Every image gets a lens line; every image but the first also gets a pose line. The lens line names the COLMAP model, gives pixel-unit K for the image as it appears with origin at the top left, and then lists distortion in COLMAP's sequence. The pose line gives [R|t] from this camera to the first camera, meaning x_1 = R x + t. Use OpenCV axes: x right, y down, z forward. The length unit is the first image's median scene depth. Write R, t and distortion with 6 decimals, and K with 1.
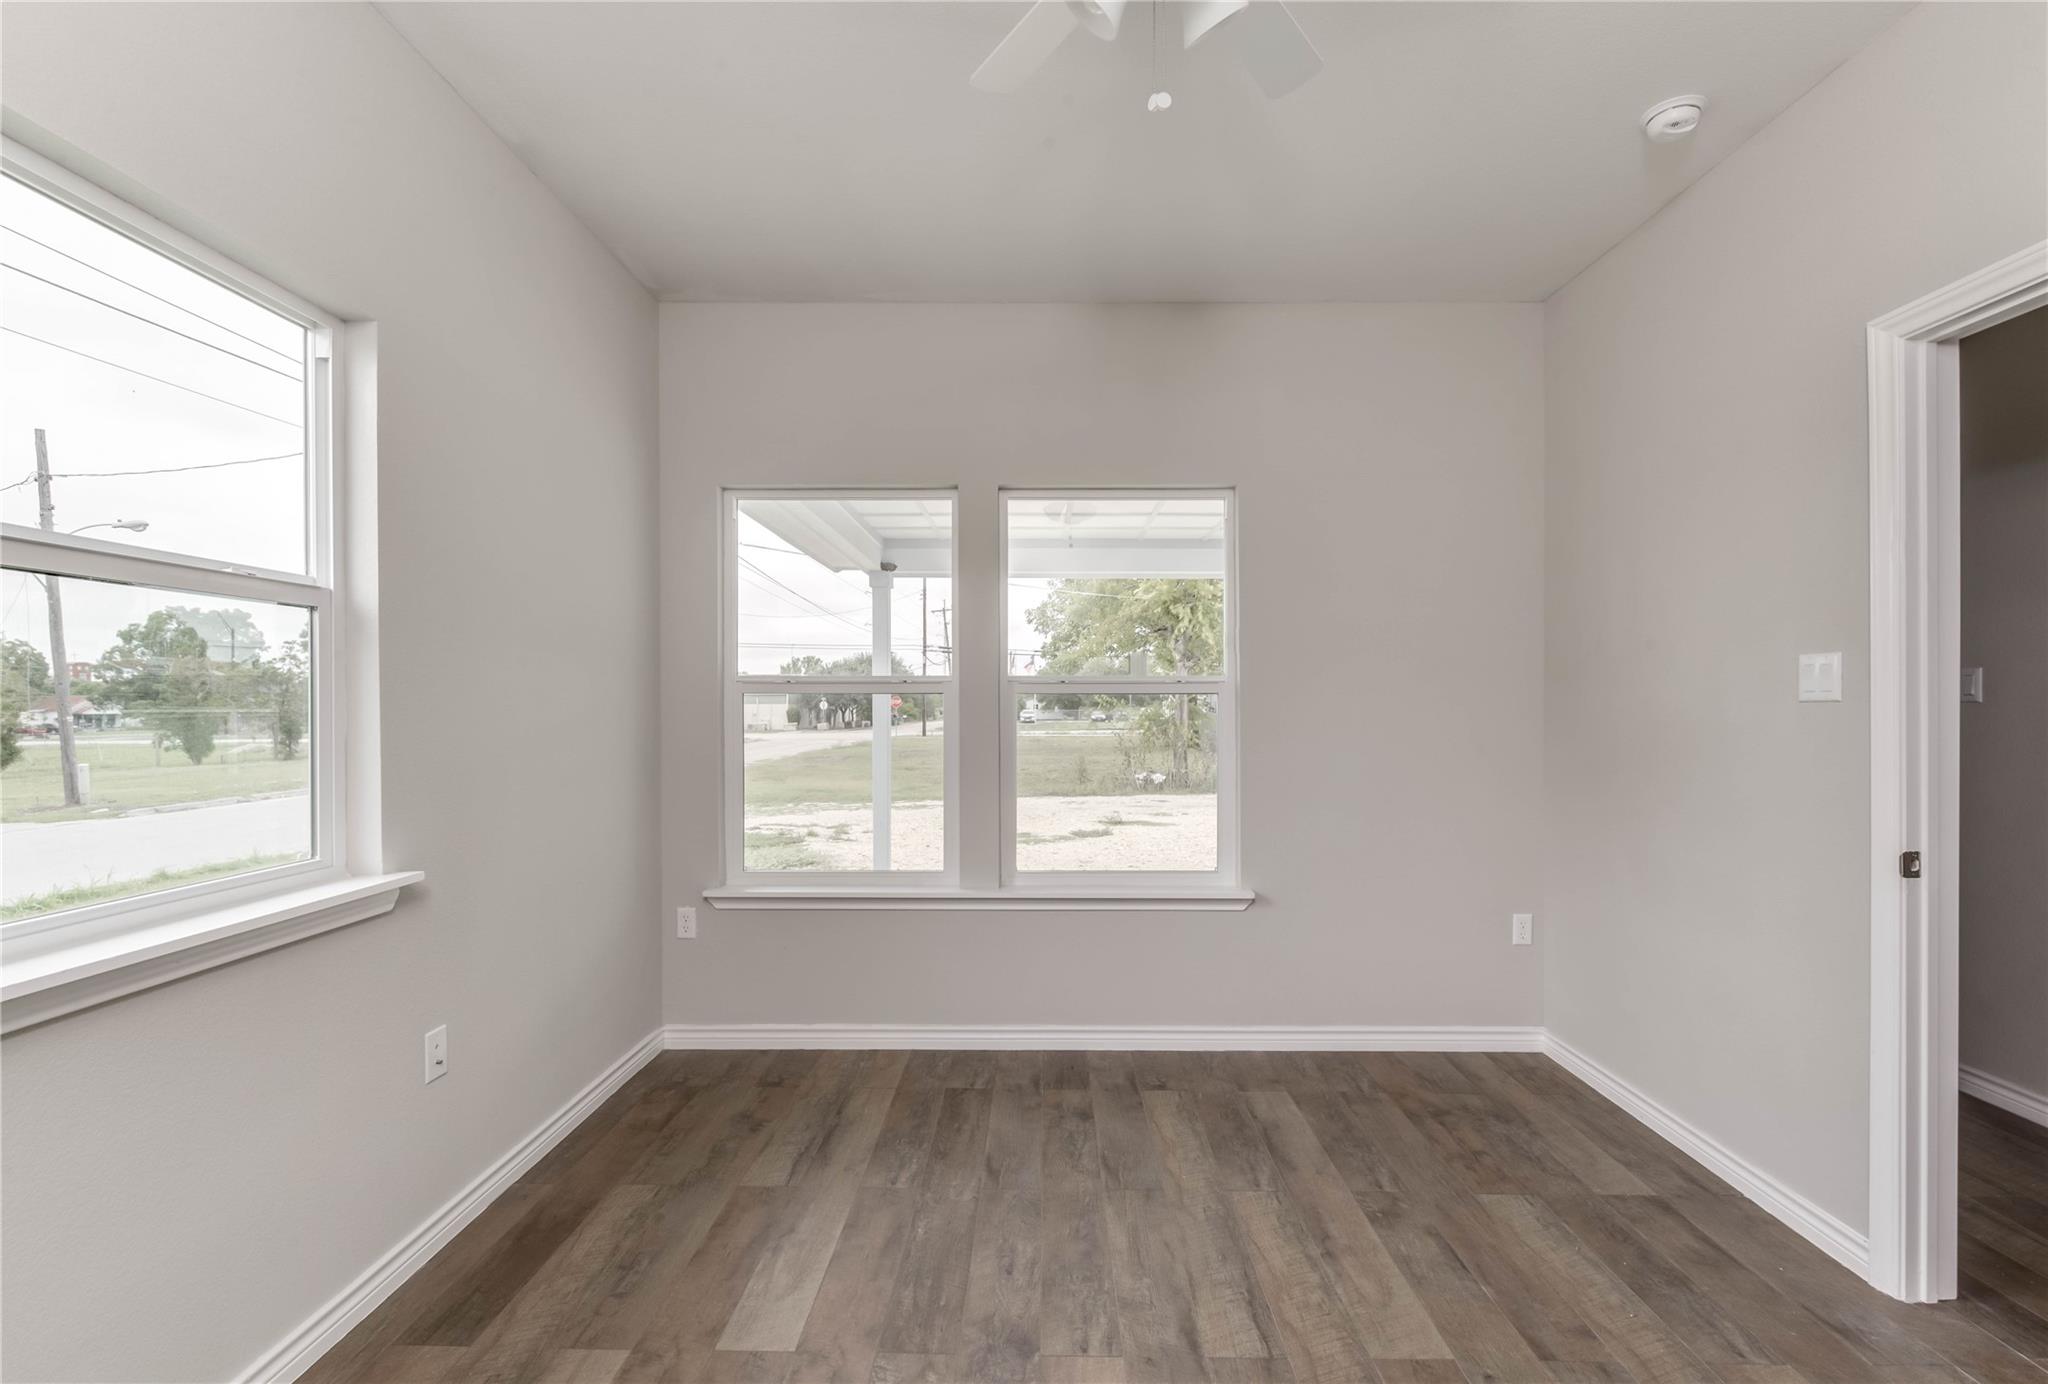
lens RADIAL K [[903.7, 0, 1024.3], [0, 903.7, 714.5], [0, 0, 1]] dist [0.001590, -0.005088]
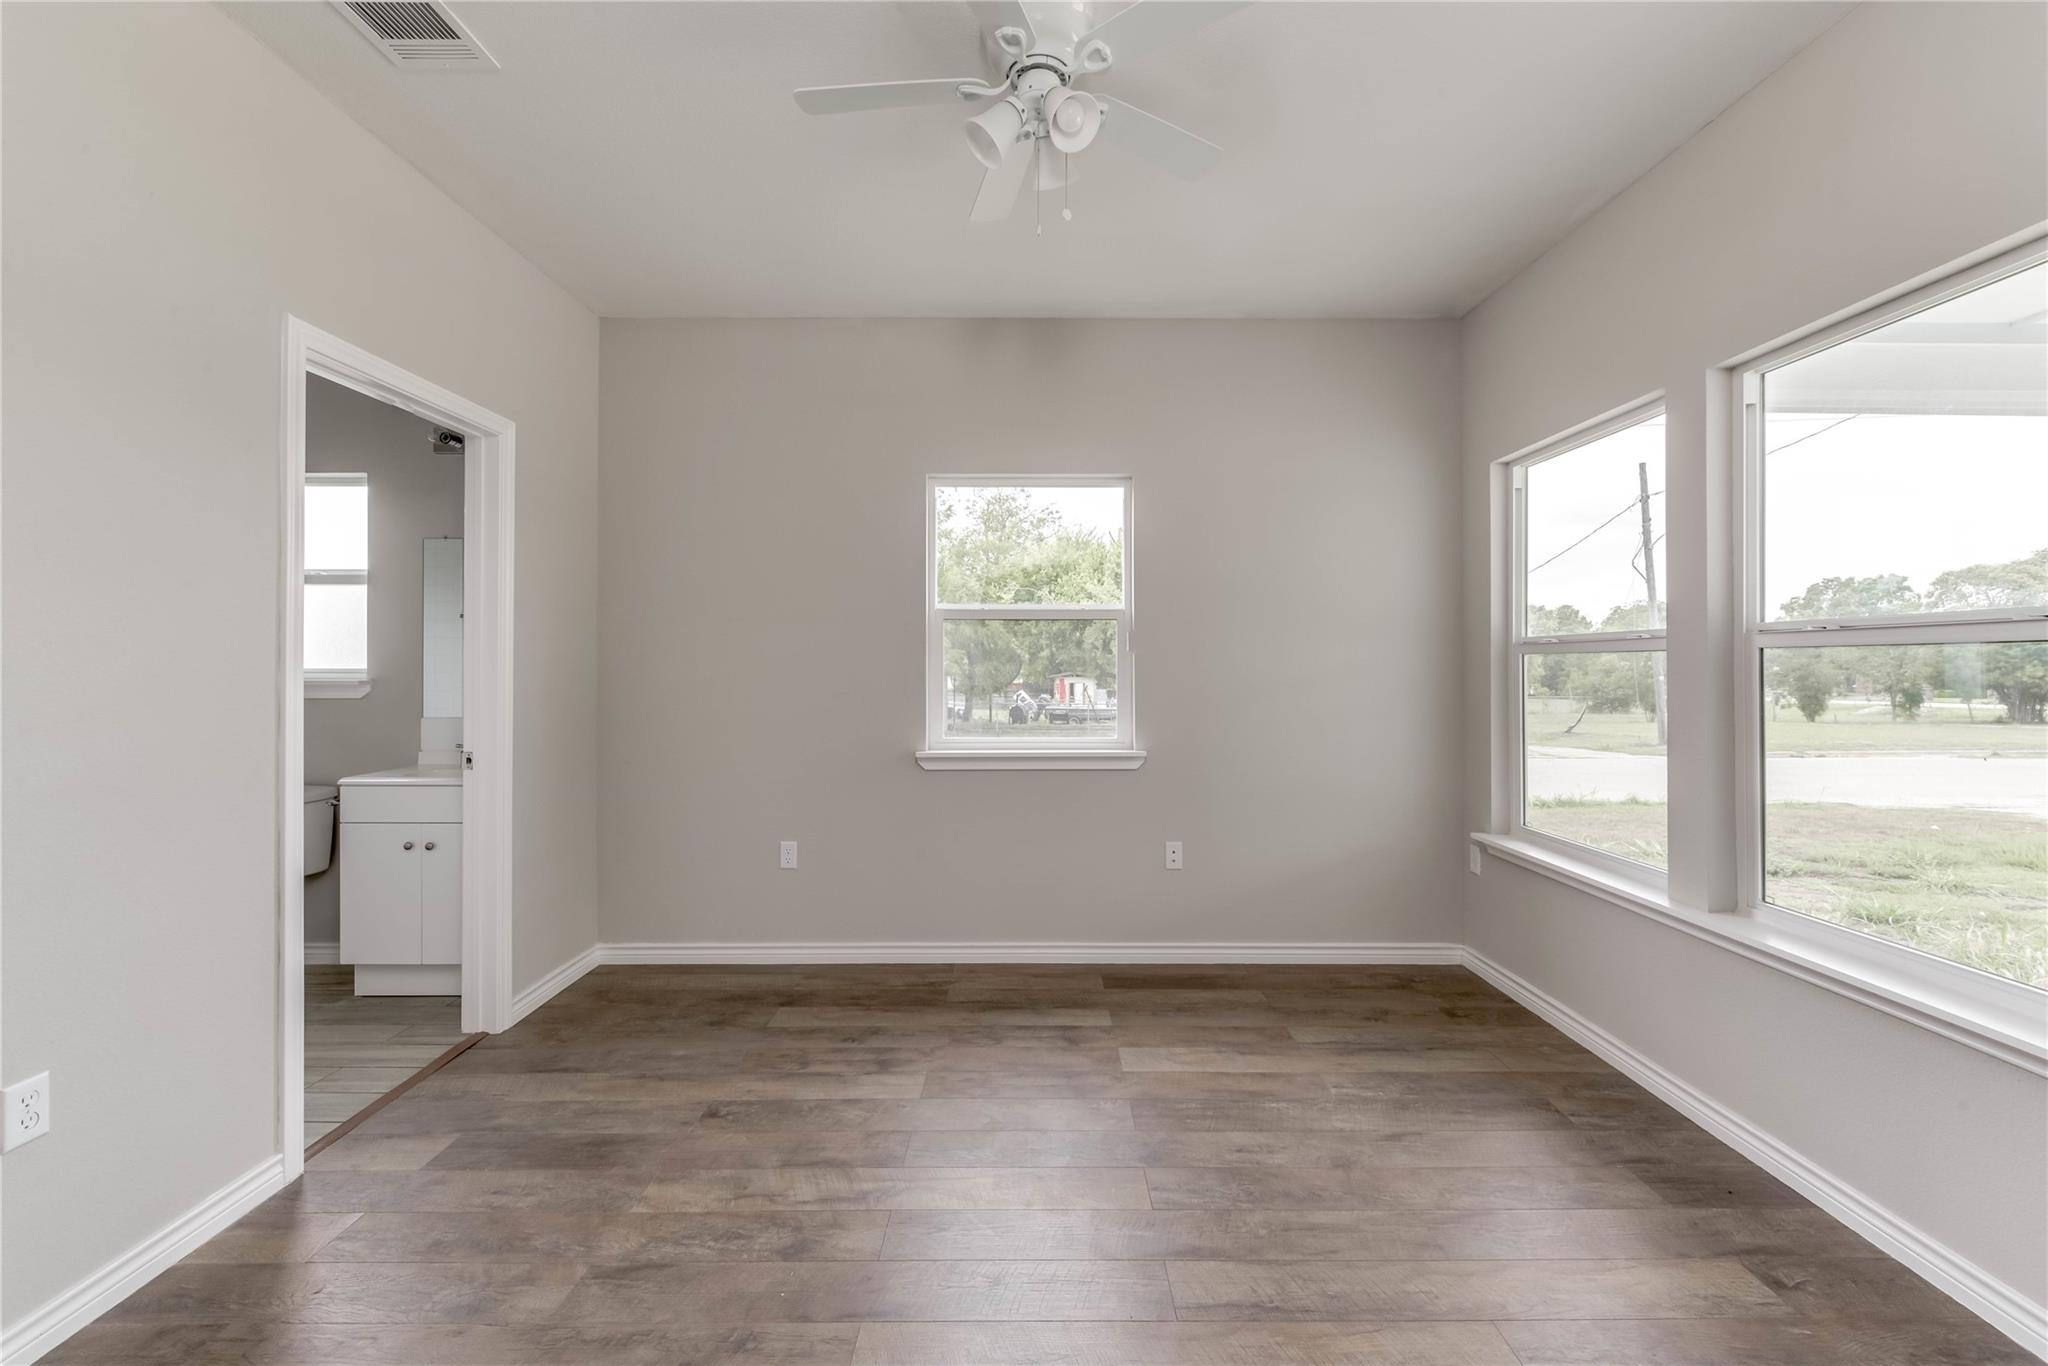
lens RADIAL K [[803.3, 0, 1028.1], [0, 803.3, 658.6], [0, 0, 1]] dist [0.000724, -0.000463]
pose [[0.017343, -0.011704, -0.999781, 0.777329], [-0.010532, 0.999874, -0.011888, -0.000881], [0.999794, 0.010736, 0.017218, 0.535626]]
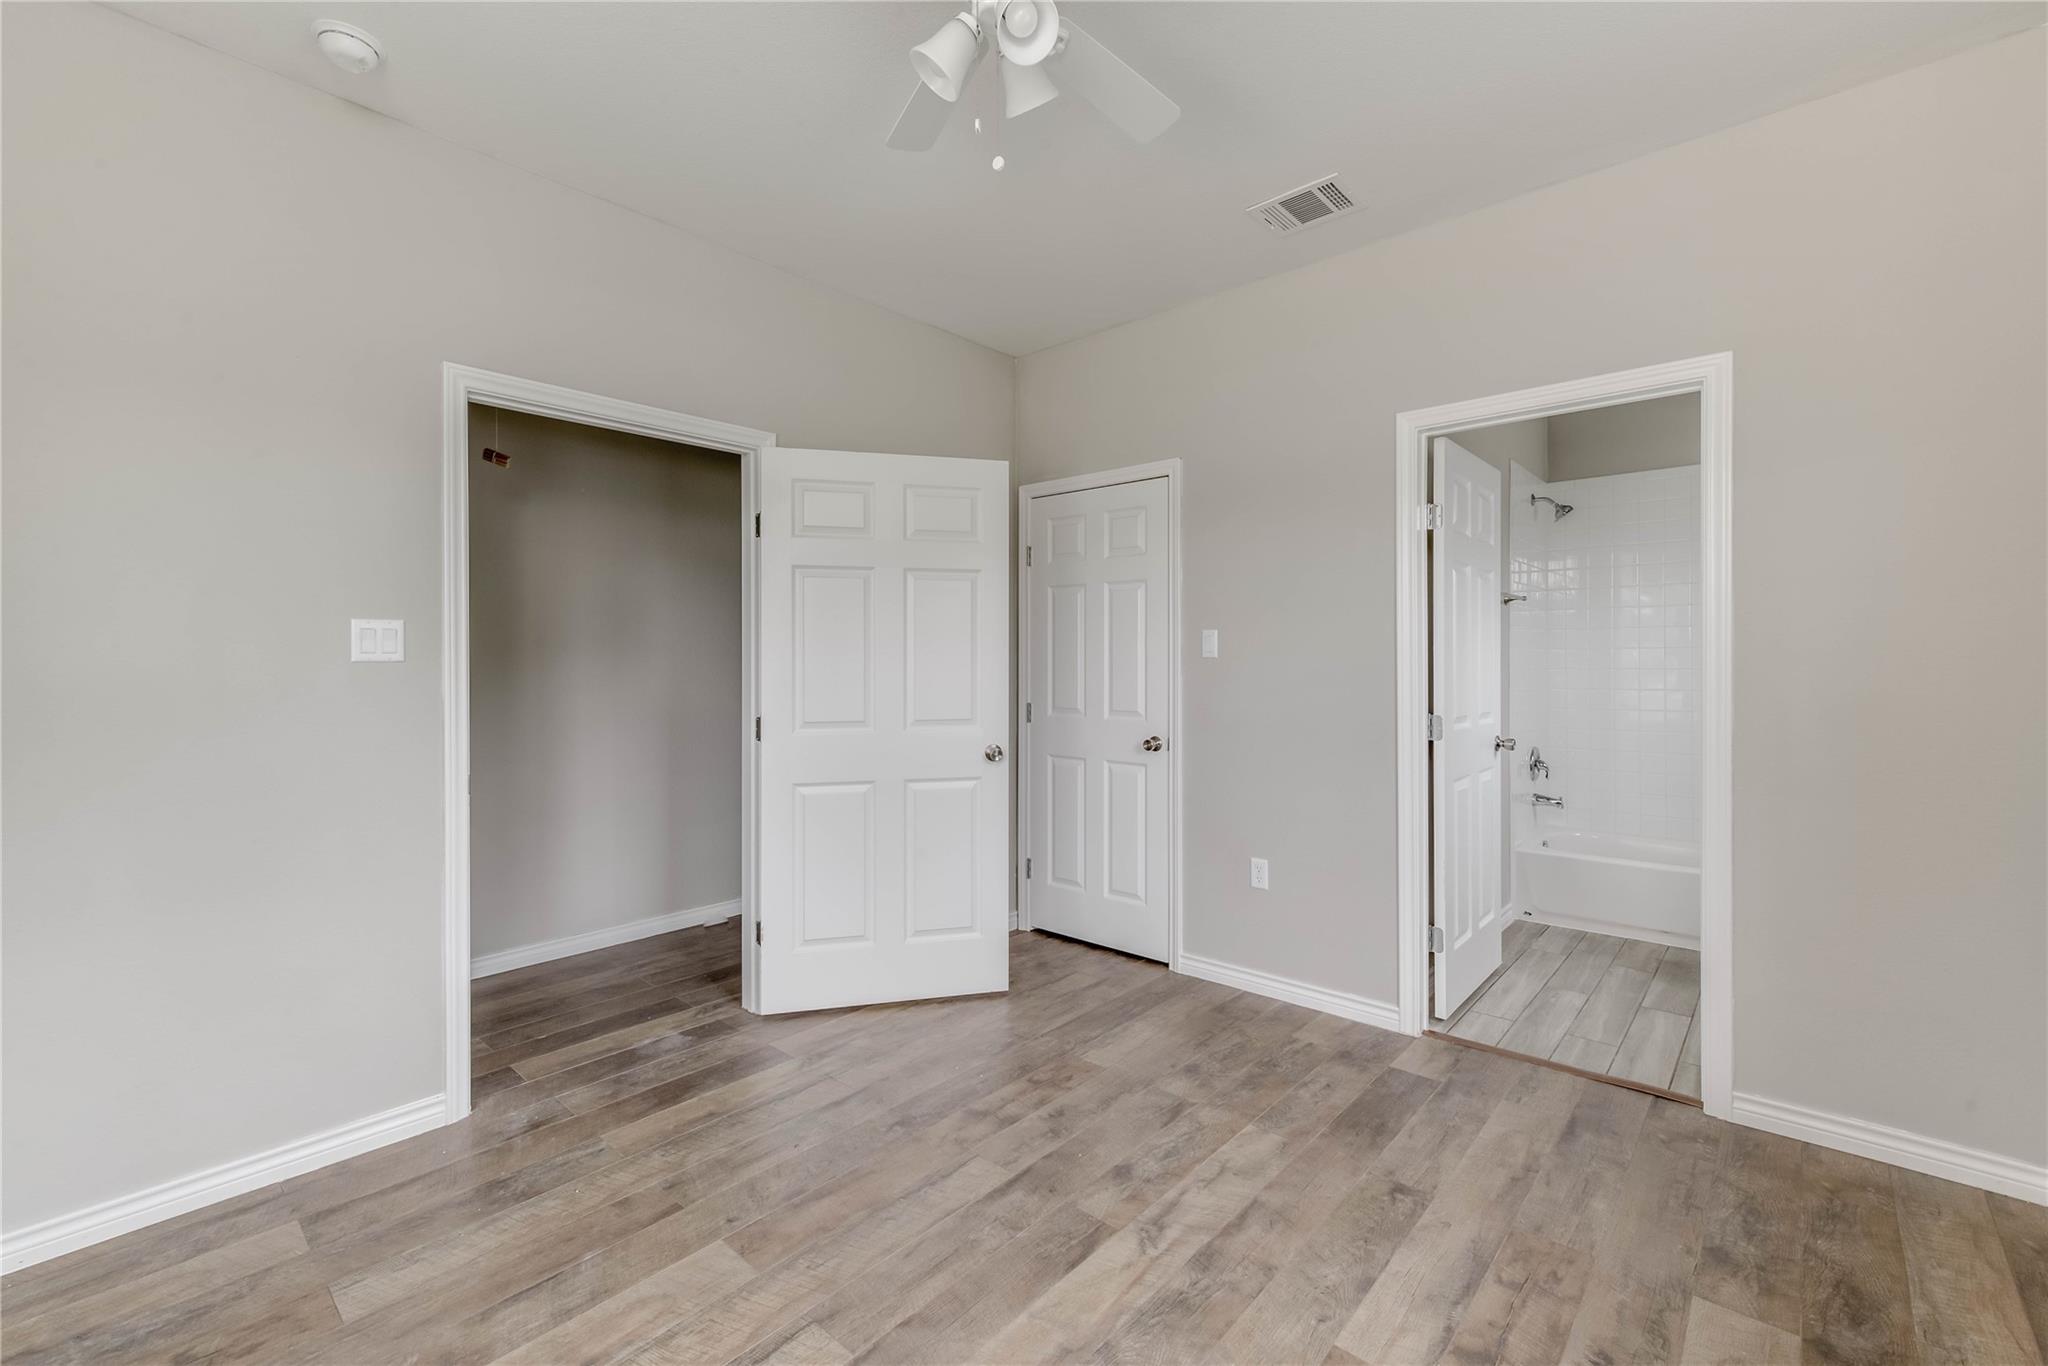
lens RADIAL K [[859.5, 0, 1033.8], [0, 859.5, 663.0], [0, 0, 1]] dist [0.000885, -0.000239]
pose [[-0.766158, 0.001997, 0.642649, -0.343075], [0.009334, 0.999924, 0.008021, -0.010723], [-0.642584, 0.012144, -0.766119, 1.028909]]
